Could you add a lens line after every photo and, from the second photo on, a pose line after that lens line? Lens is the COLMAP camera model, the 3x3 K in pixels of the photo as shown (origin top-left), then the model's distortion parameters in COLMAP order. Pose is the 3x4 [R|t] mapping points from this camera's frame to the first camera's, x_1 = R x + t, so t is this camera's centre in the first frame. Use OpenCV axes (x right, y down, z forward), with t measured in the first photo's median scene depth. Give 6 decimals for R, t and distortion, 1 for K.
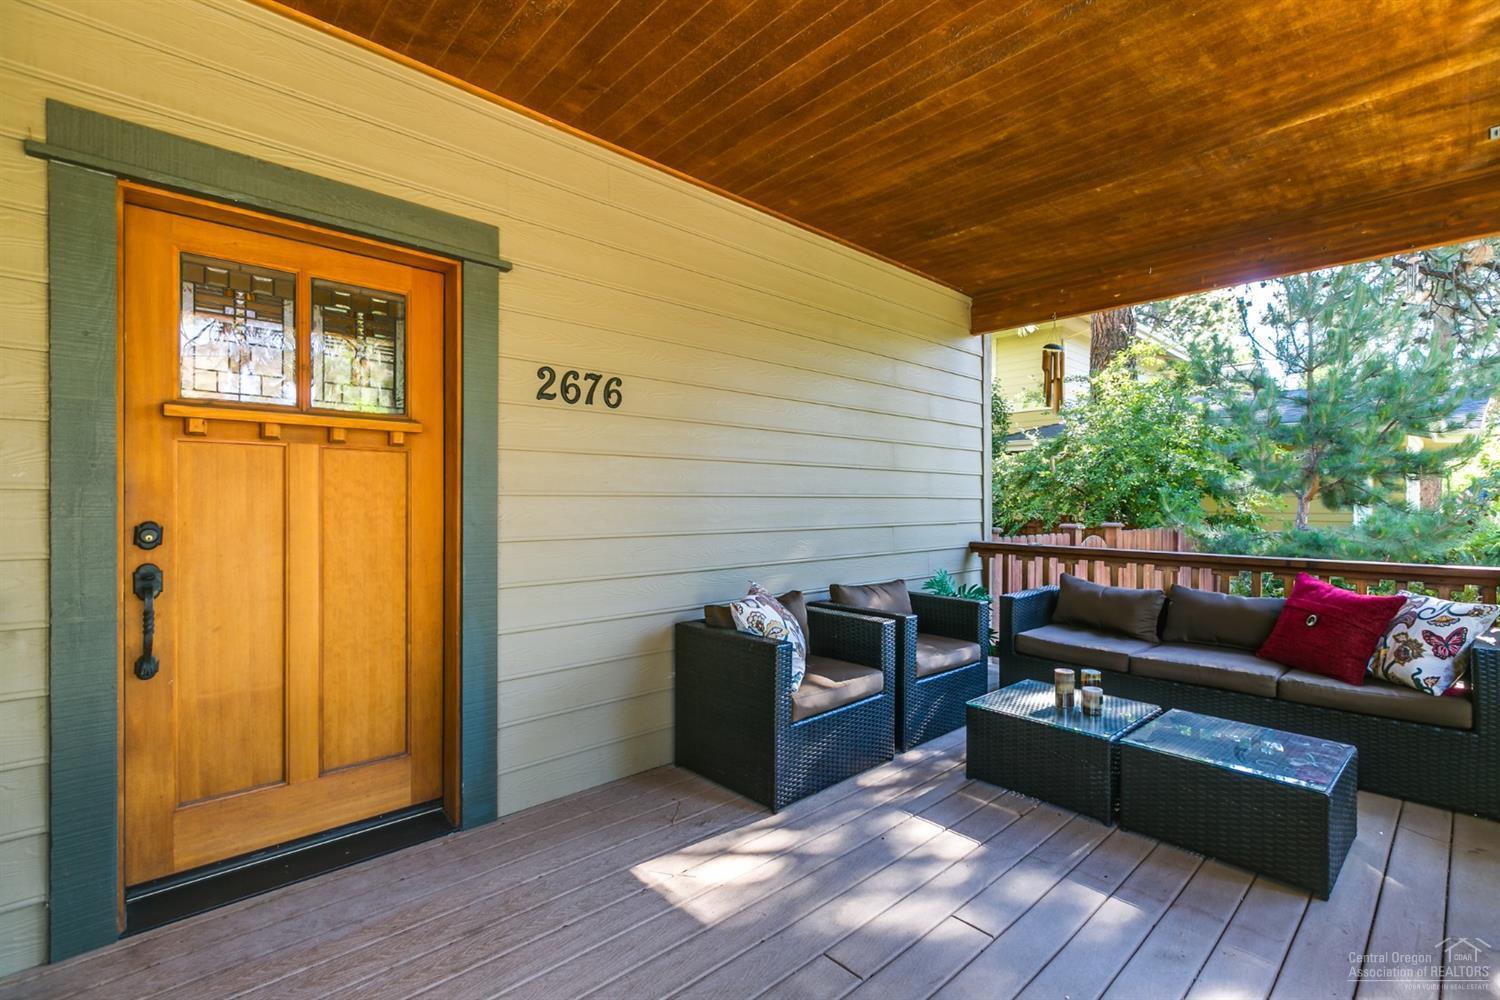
lens RADIAL K [[670.1, 0, 755.6], [0, 670.1, 504.4], [0, 0, 1]] dist [0.000139, 0.000275]
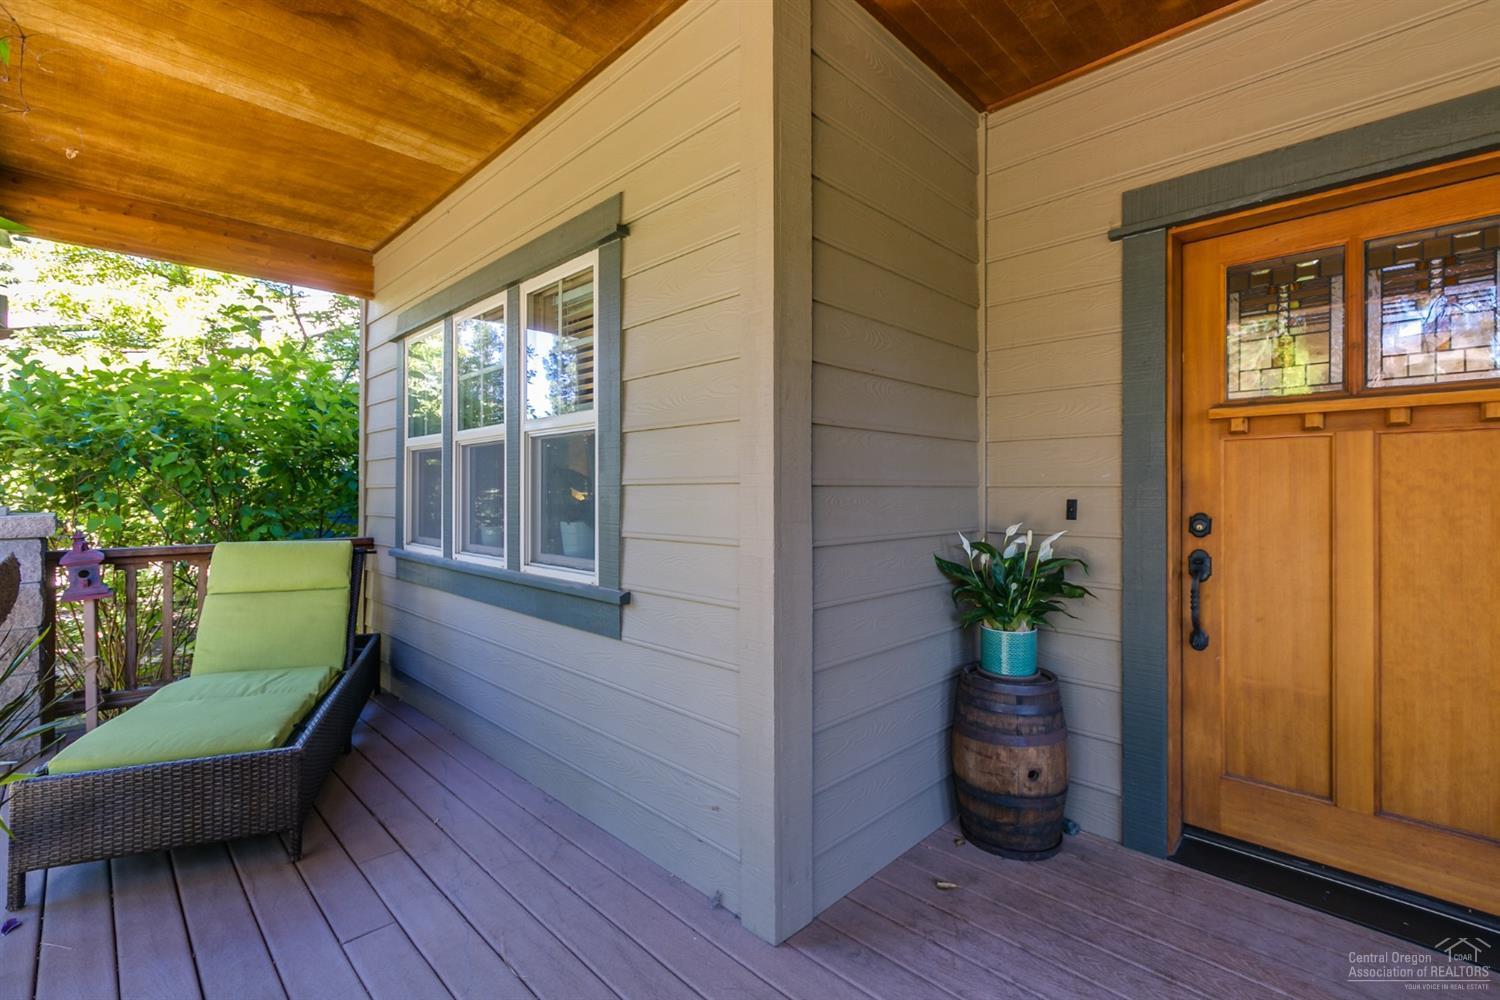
lens RADIAL K [[670.1, 0, 755.9], [0, 670.1, 491.6], [0, 0, 1]] dist [0.000139, 0.000275]
pose [[0.041154, -0.004743, -0.999142, 0.197535], [-0.007835, 0.999956, -0.005069, 0.000625], [0.999122, 0.008037, 0.041115, 0.181661]]
